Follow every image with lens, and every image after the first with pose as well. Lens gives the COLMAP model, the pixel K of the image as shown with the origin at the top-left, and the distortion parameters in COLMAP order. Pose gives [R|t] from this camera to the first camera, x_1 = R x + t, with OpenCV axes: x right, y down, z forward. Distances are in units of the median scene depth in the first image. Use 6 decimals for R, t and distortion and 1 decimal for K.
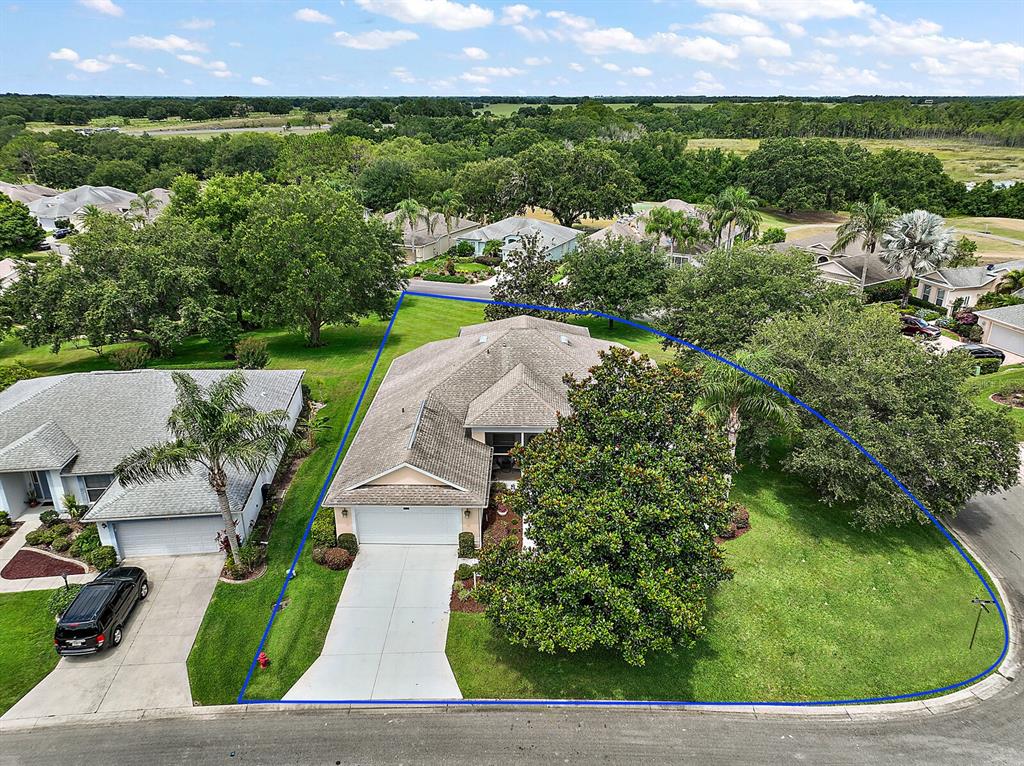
lens RADIAL K [[718.4, 0, 513.8], [0, 718.4, 385.9], [0, 0, 1]] dist [-0.007752, 0.024993]
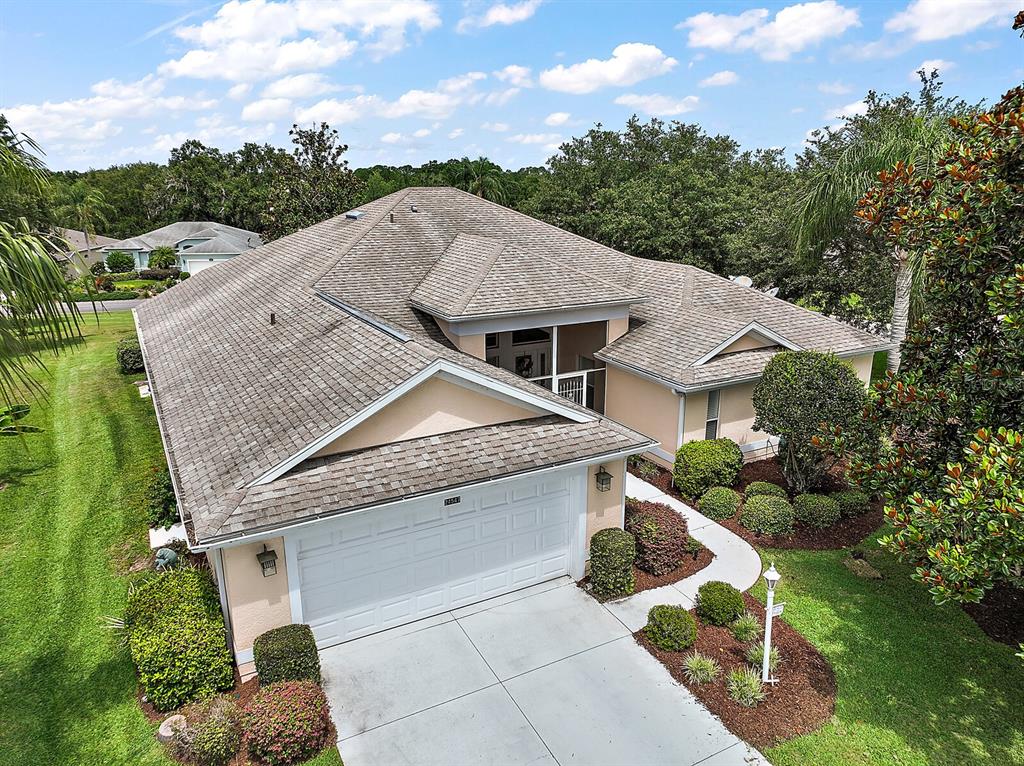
lens RADIAL K [[718.4, 0, 504.3], [0, 718.4, 380.8], [0, 0, 1]] dist [-0.007752, 0.024993]
pose [[0.872185, -0.137301, 0.469512, -0.245534], [0.188134, 0.980129, -0.062864, 0.124034], [-0.451551, 0.143161, 0.880685, 0.600741]]
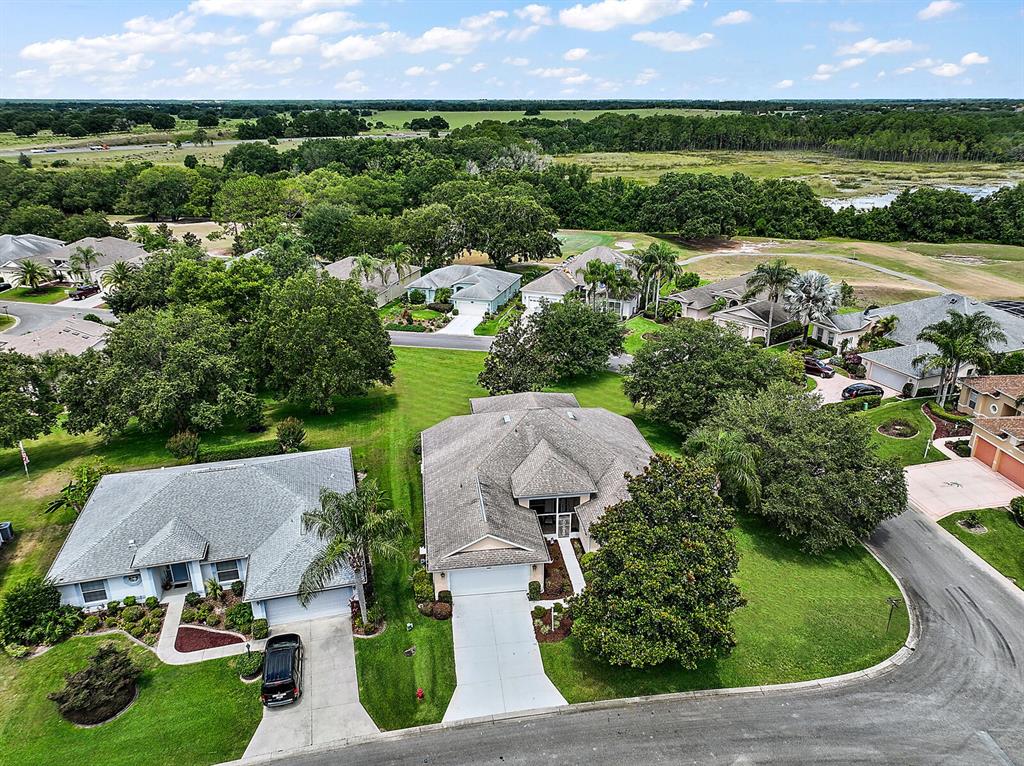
lens RADIAL K [[718.4, 0, 510.7], [0, 718.4, 386.0], [0, 0, 1]] dist [-0.007752, 0.024993]
pose [[0.989010, -0.056606, 0.136585, -0.239734], [0.056647, 0.998388, 0.003586, -0.148021], [-0.136567, 0.004191, 0.990622, -0.285864]]
